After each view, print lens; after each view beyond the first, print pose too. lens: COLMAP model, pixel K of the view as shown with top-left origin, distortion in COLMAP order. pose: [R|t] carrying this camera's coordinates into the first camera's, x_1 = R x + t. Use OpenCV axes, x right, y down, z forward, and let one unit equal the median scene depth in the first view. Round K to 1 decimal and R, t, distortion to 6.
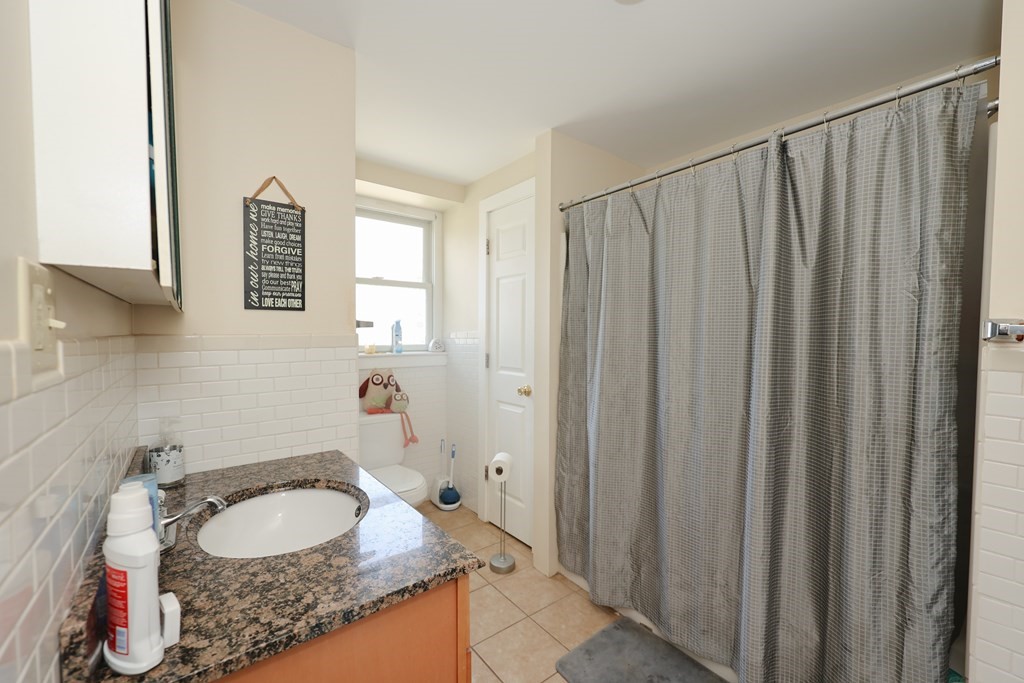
lens RADIAL K [[413.8, 0, 510.9], [0, 413.8, 344.2], [0, 0, 1]] dist [0.000217, 0.000143]
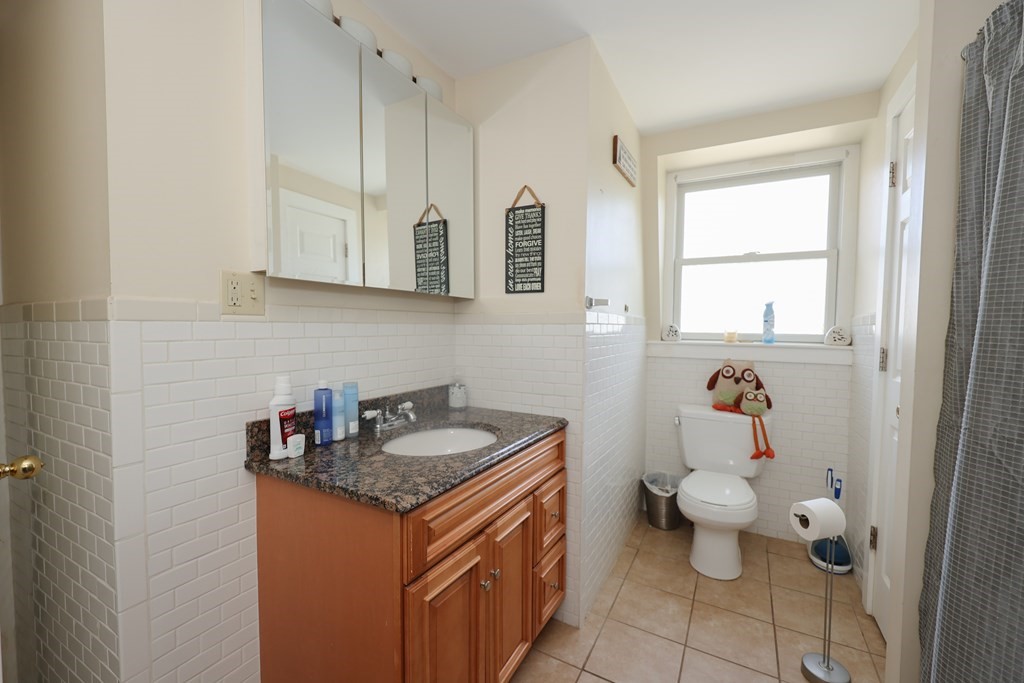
lens RADIAL K [[413.8, 0, 510.9], [0, 413.8, 344.2], [0, 0, 1]] dist [0.000217, 0.000143]
pose [[0.399939, 0.041441, -0.915605, 0.550964], [-0.036034, 0.998916, 0.029472, 0.035466], [0.915833, 0.021206, 0.400998, 0.456649]]
